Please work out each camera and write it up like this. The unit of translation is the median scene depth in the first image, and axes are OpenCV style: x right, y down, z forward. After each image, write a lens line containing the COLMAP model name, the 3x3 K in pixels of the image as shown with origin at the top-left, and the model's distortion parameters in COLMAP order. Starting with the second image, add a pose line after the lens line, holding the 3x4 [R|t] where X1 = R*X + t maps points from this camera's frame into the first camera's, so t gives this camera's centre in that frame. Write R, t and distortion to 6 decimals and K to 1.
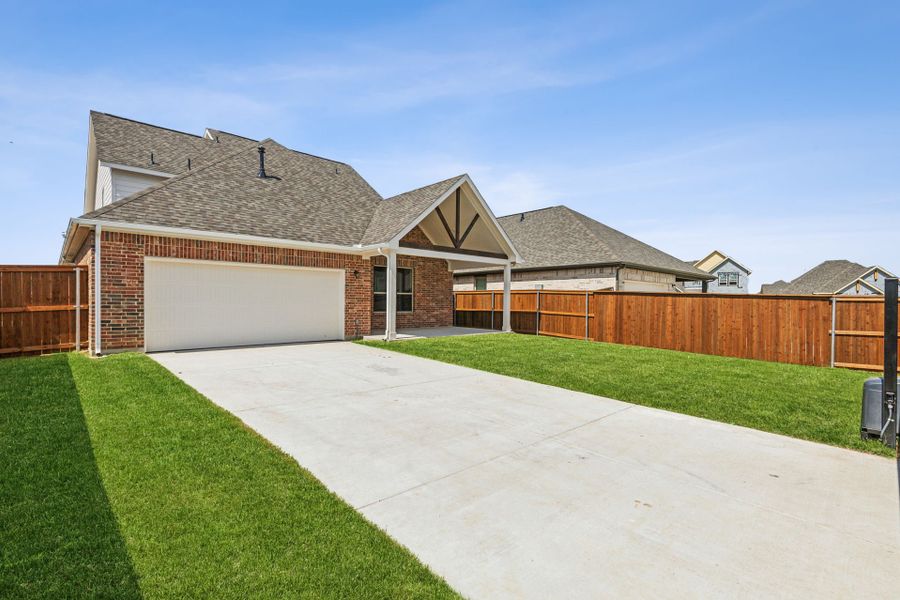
lens RADIAL K [[419.5, 0, 445.9], [0, 419.5, 297.7], [0, 0, 1]] dist [0.008841, -0.000429]
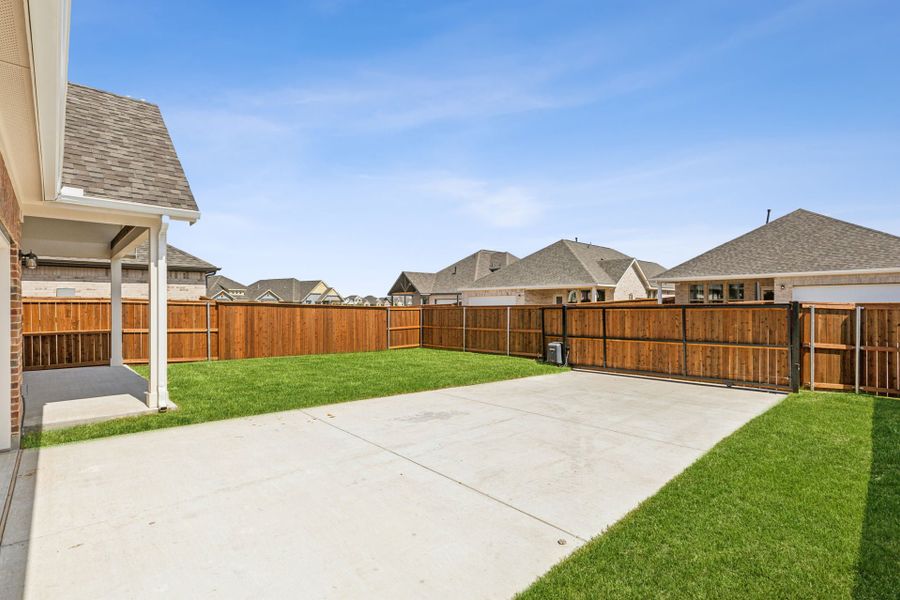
lens RADIAL K [[414.8, 0, 446.0], [0, 414.8, 302.2], [0, 0, 1]] dist [0.009246, -0.000485]
pose [[-0.000768, 0.005344, 0.999985, -0.501739], [-0.001874, 0.999984, -0.005346, -0.010404], [-0.999998, -0.001878, -0.000758, 0.564468]]
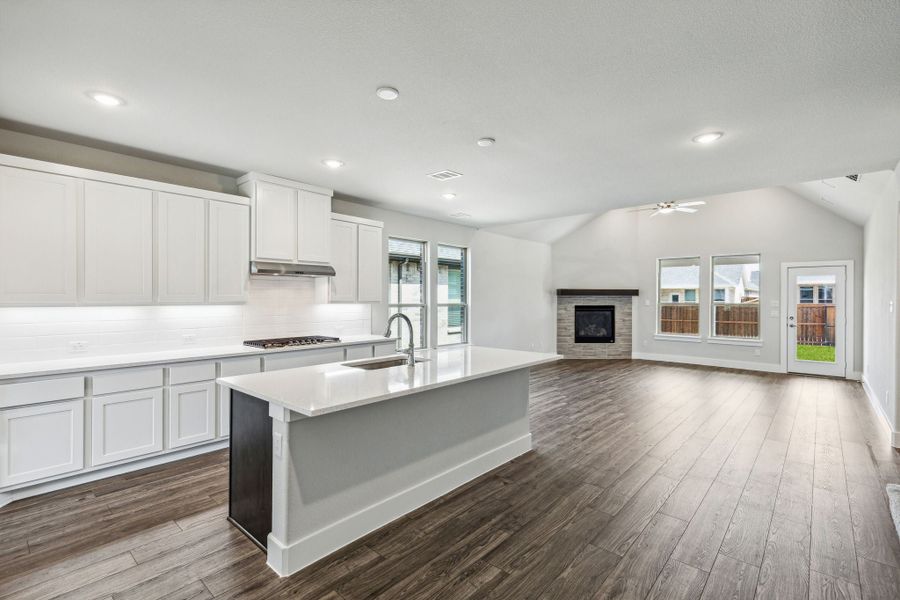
lens RADIAL K [[419.5, 0, 445.9], [0, 419.5, 297.7], [0, 0, 1]] dist [0.008841, -0.000429]
pose [[-0.084575, 0.003052, 0.996412, -0.732138], [-0.010428, 0.999938, -0.003948, -0.011827], [-0.996363, -0.010724, -0.084538, 1.552919]]
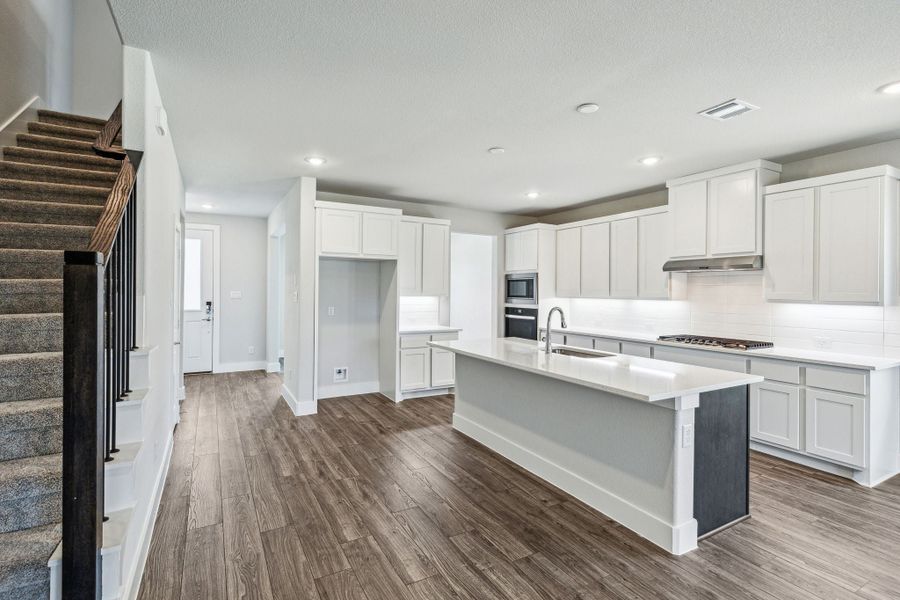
lens RADIAL K [[413.1, 0, 436.9], [0, 413.1, 290.5], [0, 0, 1]] dist [0.002552, -0.000048]
pose [[0.967963, 0.011880, -0.250811, -0.522095], [-0.009014, 0.999880, 0.012572, -0.016491], [0.250930, -0.009908, 0.967954, 1.308899]]
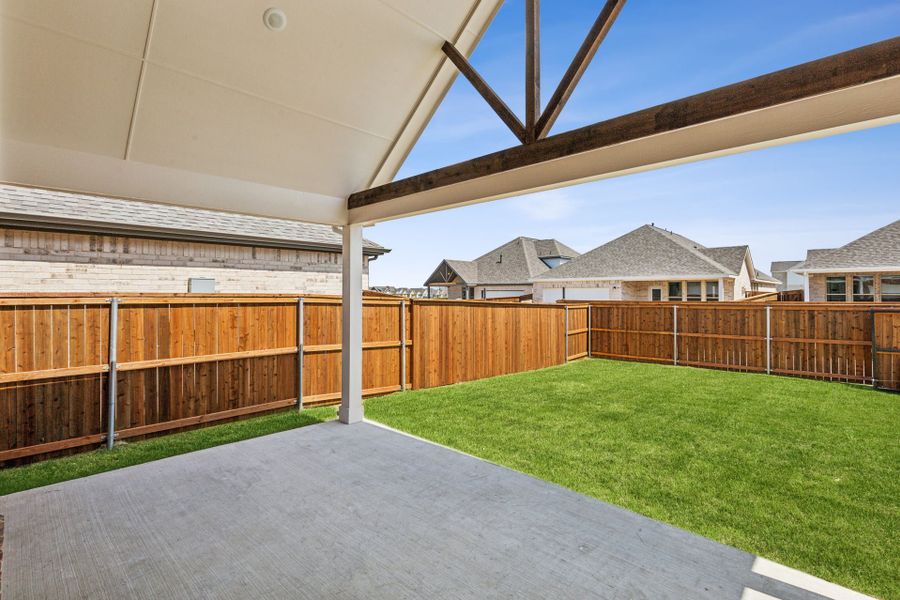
lens RADIAL K [[421.7, 0, 446.5], [0, 421.7, 284.1], [0, 0, 1]] dist [0.012008, -0.000065]
pose [[-0.049120, 0.023932, 0.998506, -0.214863], [-0.006684, 0.999683, -0.024289, -0.022961], [-0.998771, -0.007867, -0.048945, 1.021617]]
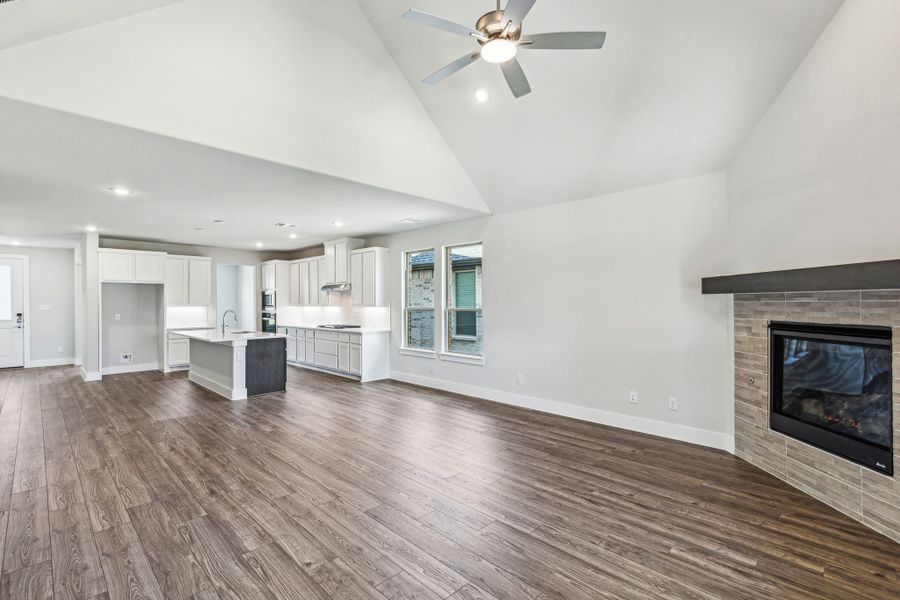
lens RADIAL K [[414.8, 0, 446.0], [0, 414.8, 302.2], [0, 0, 1]] dist [0.009246, -0.000485]
pose [[0.999765, -0.000256, 0.021680, -0.262832], [0.000102, 0.999975, 0.007085, -0.016531], [-0.021681, -0.007081, 0.999740, 1.055919]]
